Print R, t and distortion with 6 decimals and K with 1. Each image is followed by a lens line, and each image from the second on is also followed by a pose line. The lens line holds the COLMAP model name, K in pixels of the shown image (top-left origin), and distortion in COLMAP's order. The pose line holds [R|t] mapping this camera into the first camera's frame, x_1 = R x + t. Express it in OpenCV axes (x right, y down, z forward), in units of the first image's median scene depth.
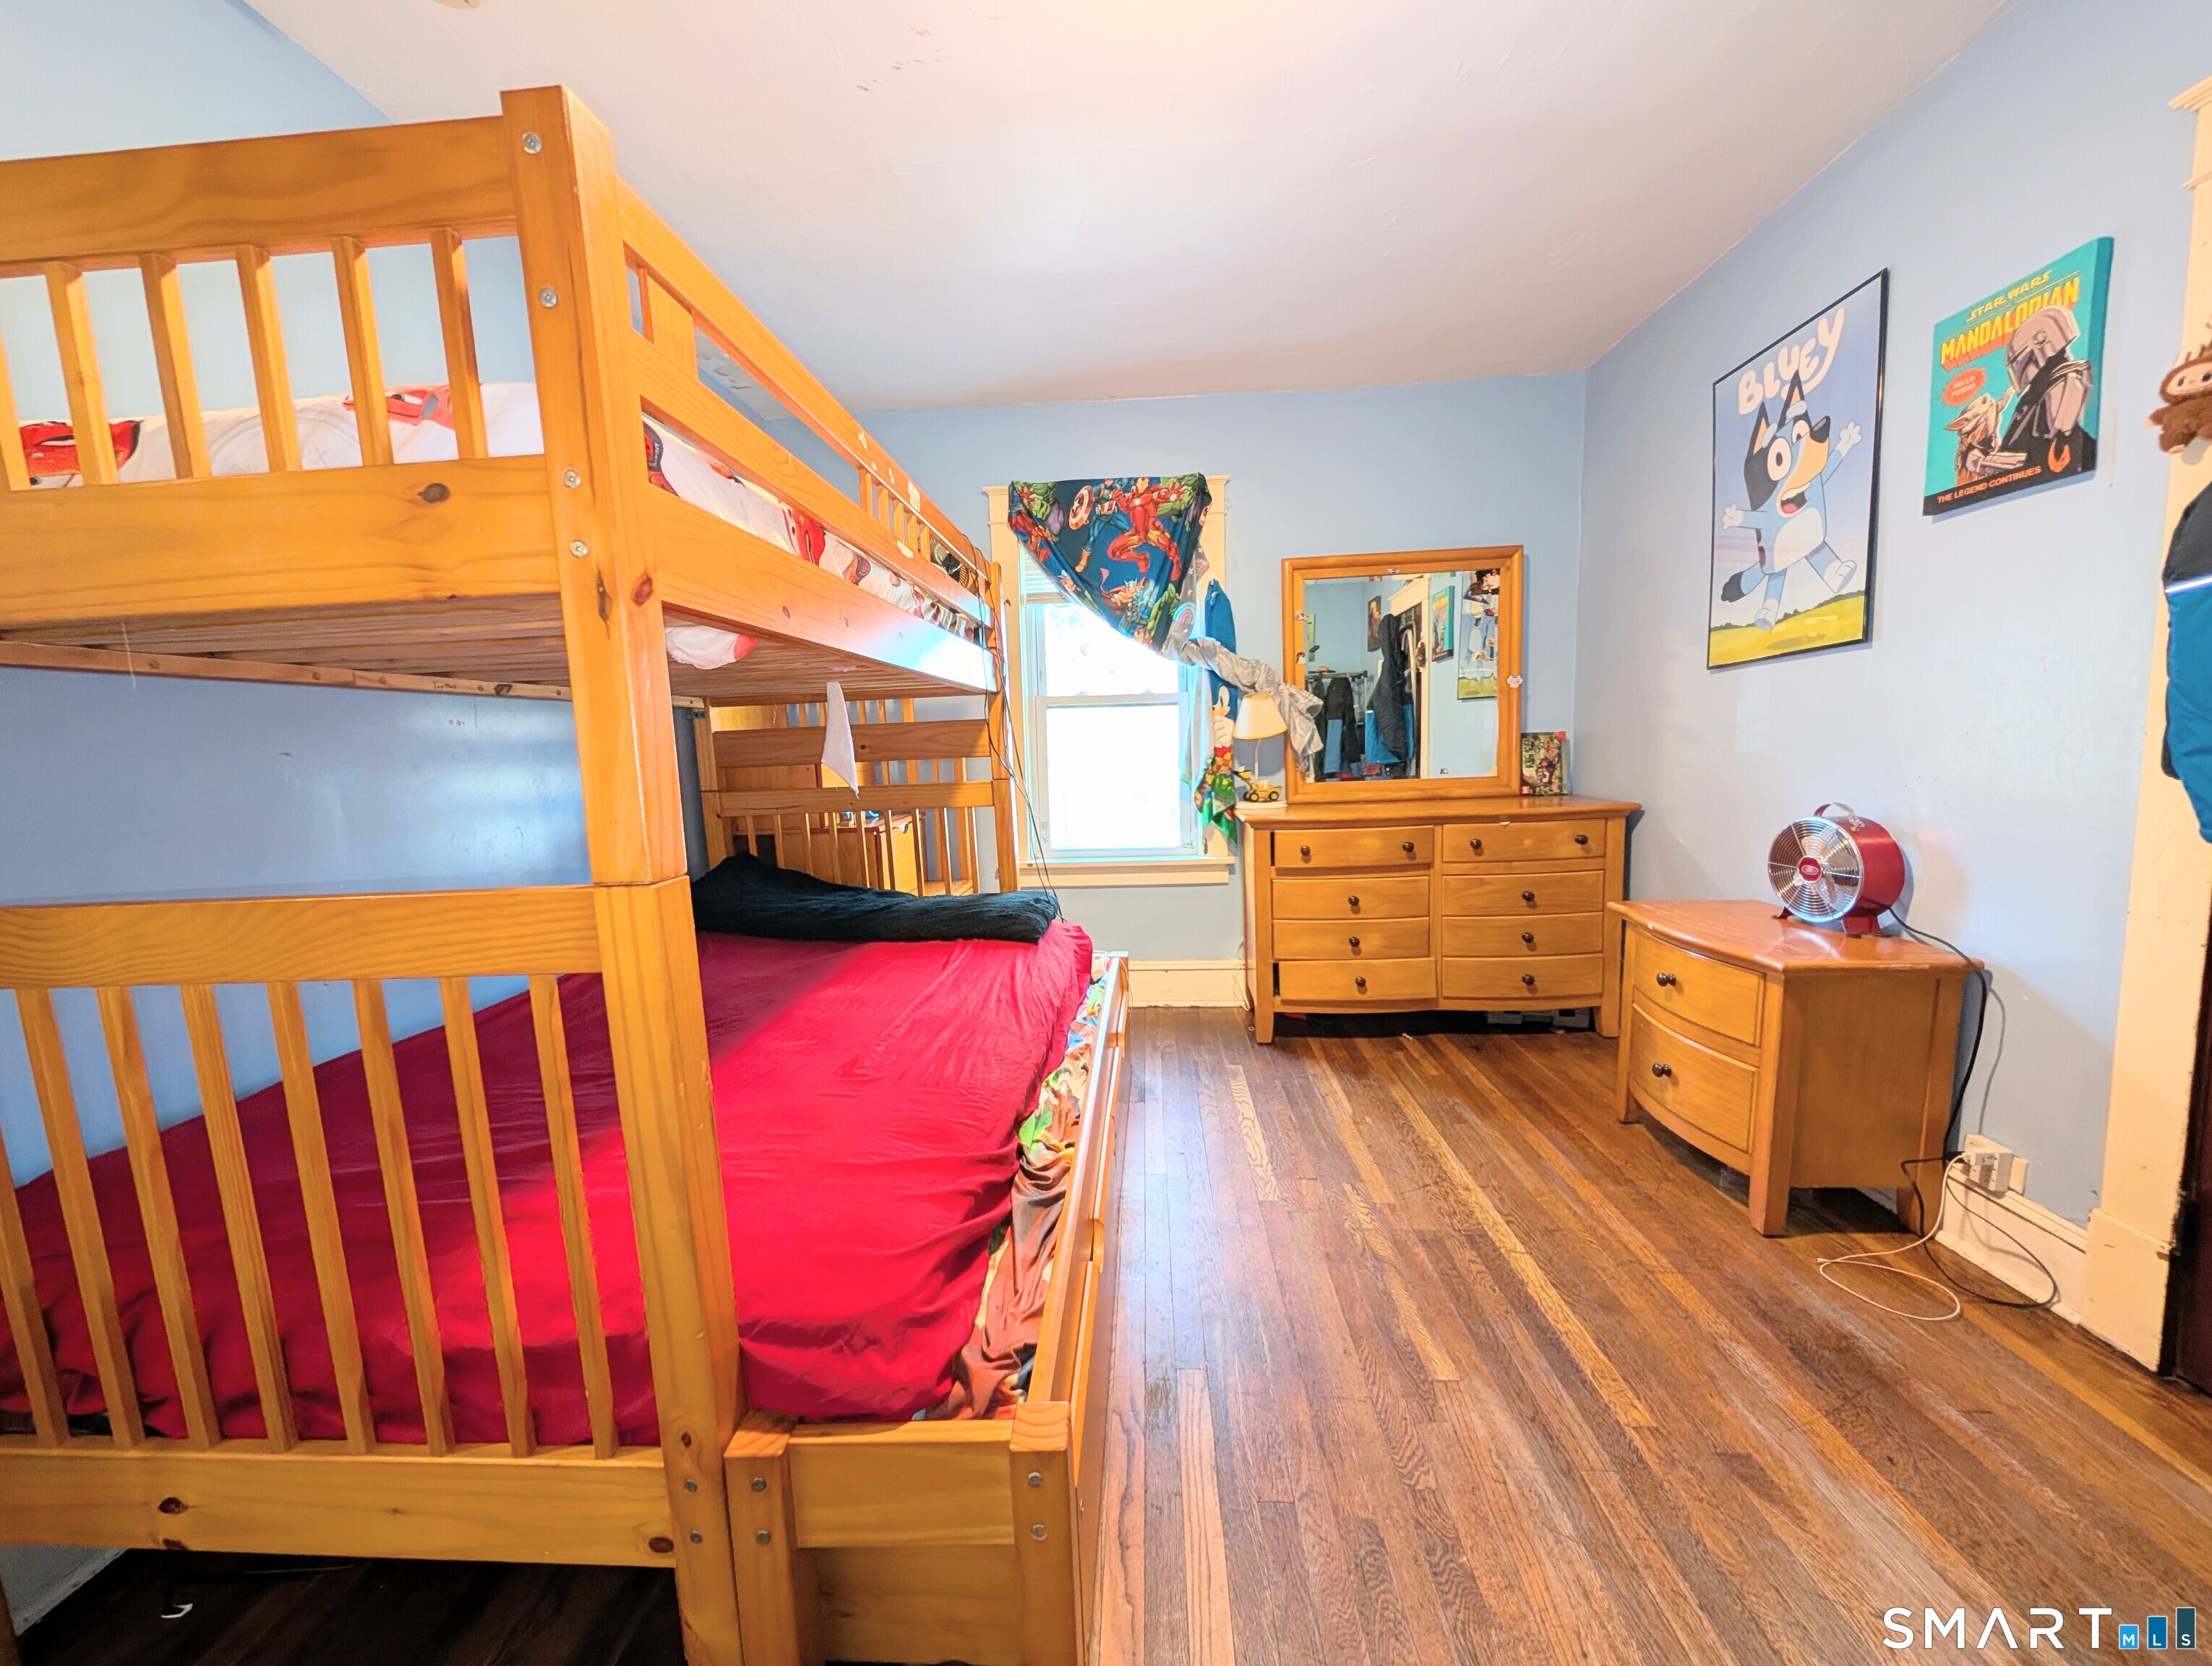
lens RADIAL K [[800.9, 0, 1107.7], [0, 800.9, 831.3], [0, 0, 1]] dist [-0.001137, -0.000040]
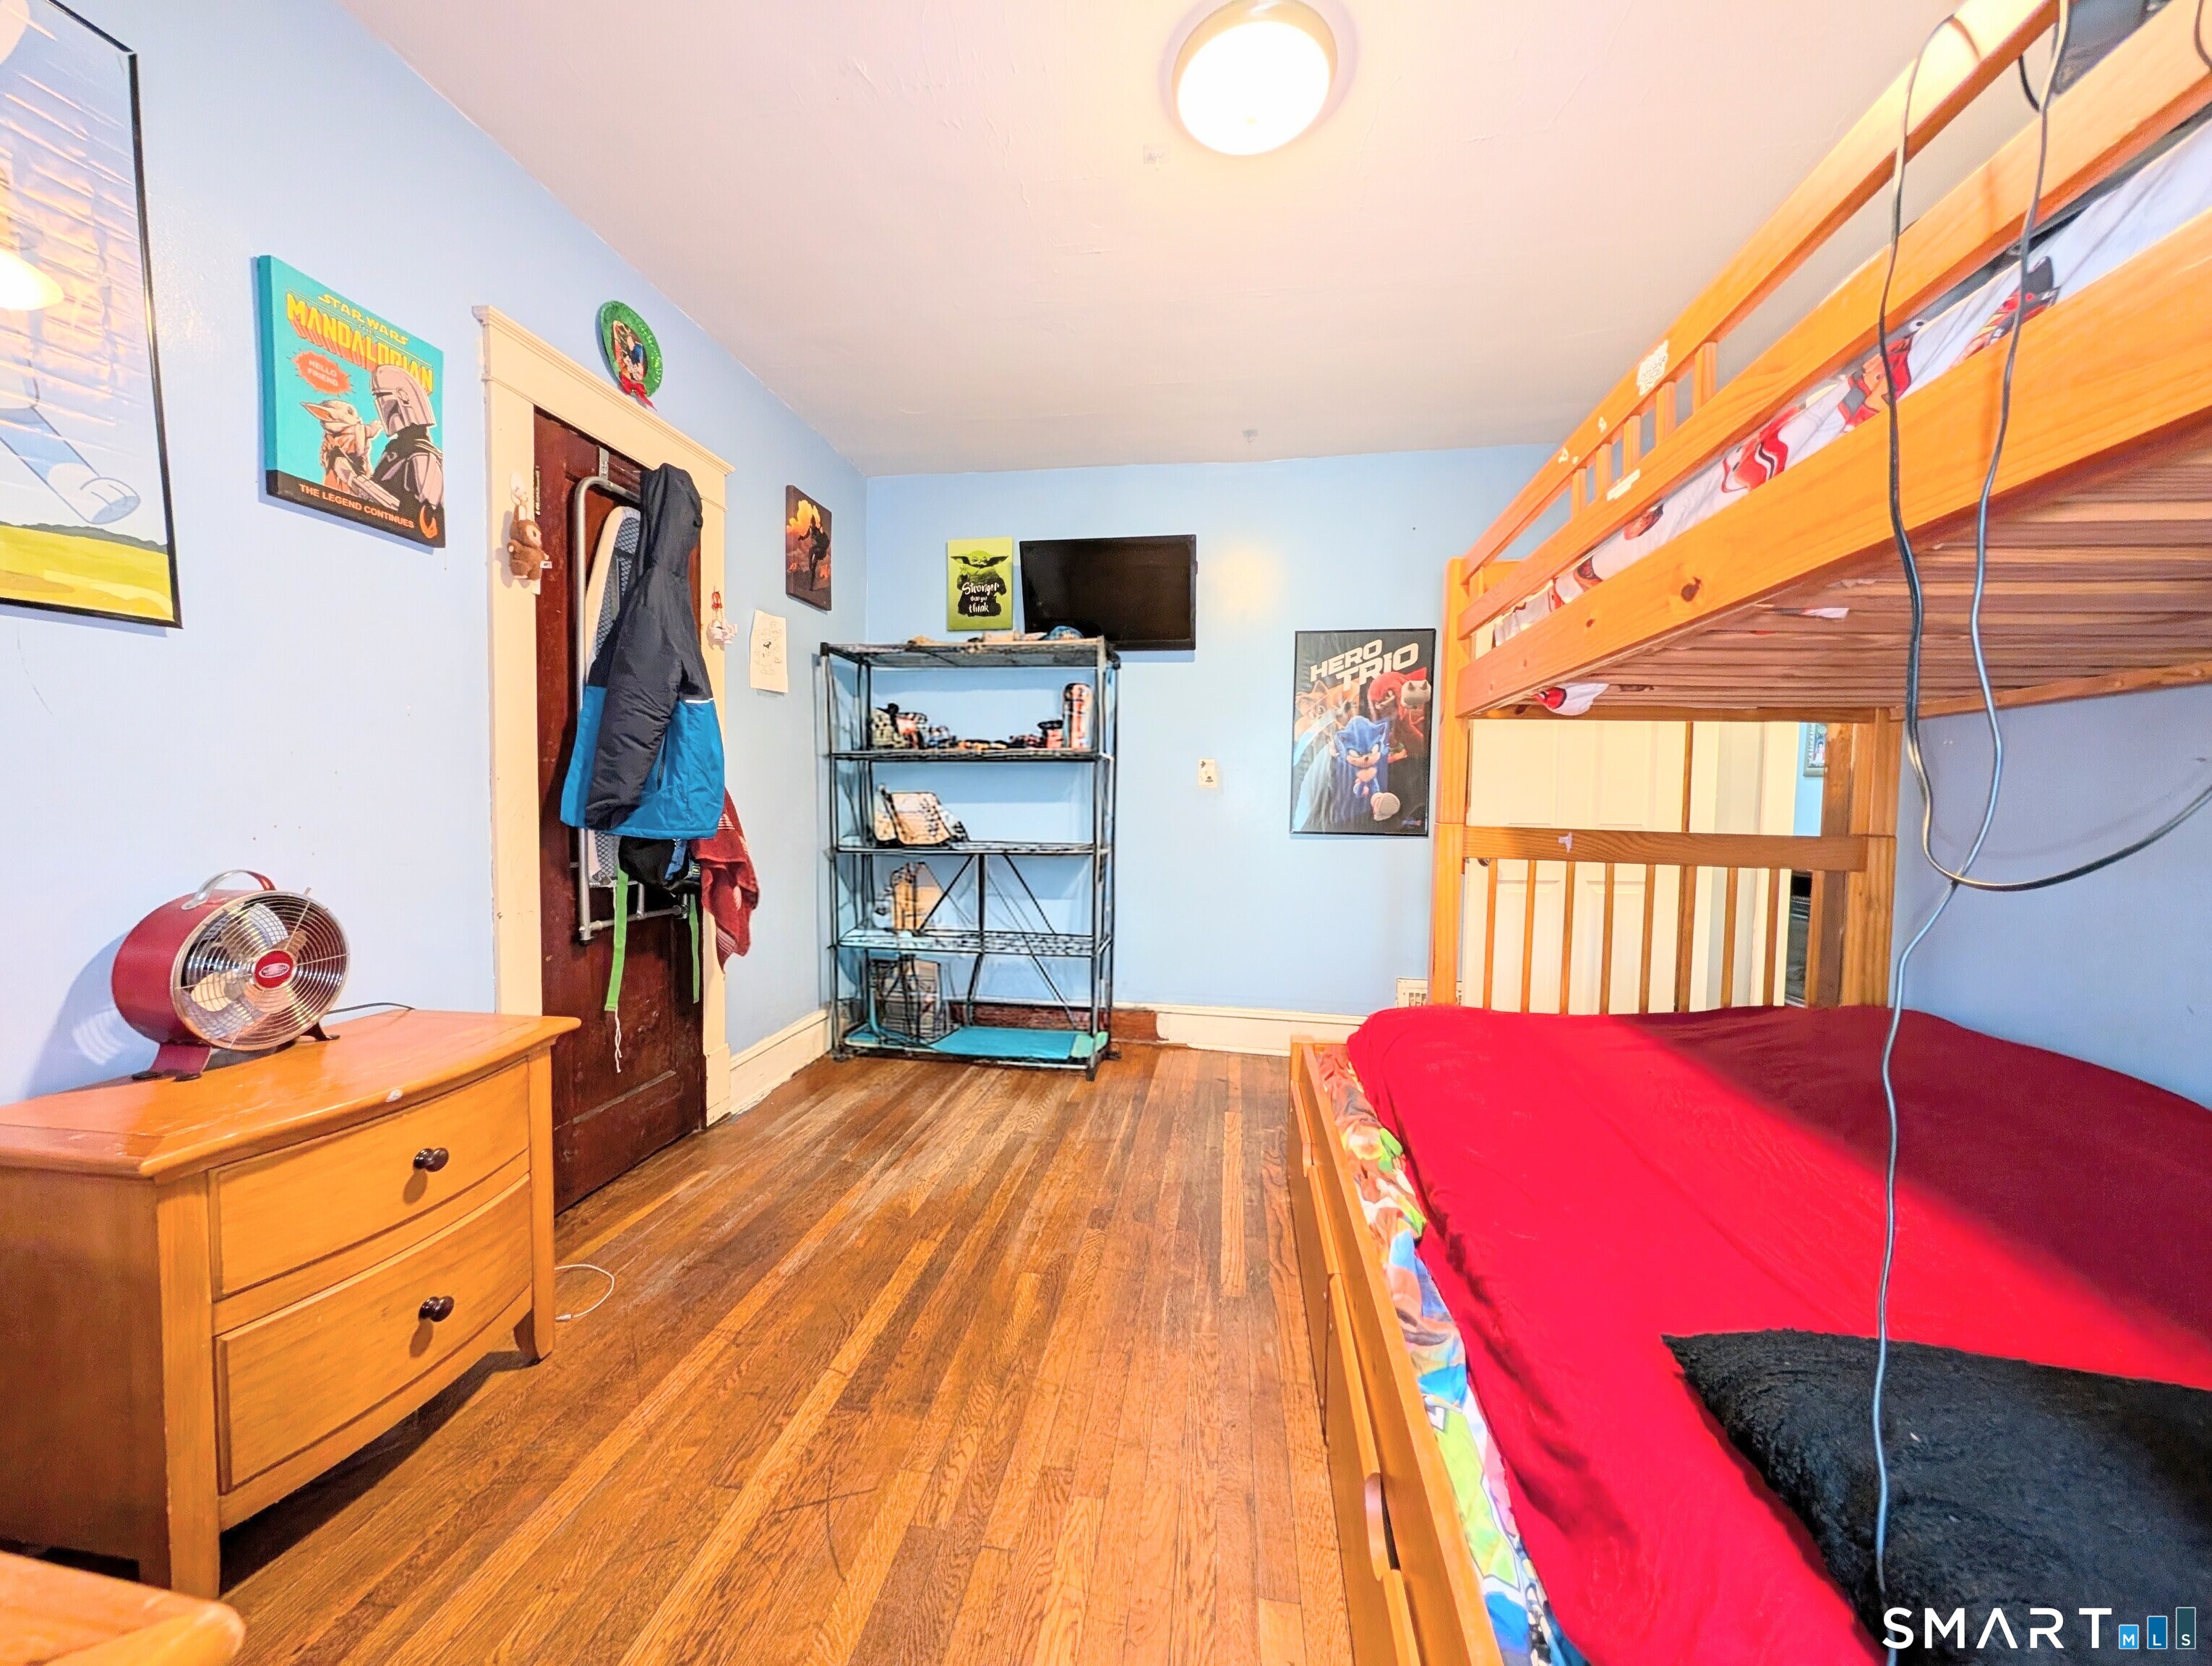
lens RADIAL K [[800.9, 0, 1107.7], [0, 800.9, 831.3], [0, 0, 1]] dist [-0.001137, -0.000040]
pose [[-0.994621, 0.012992, 0.102763, 0.147985], [0.028313, 0.988421, 0.149069, -0.178573], [-0.099636, 0.151177, -0.983472, 1.929928]]
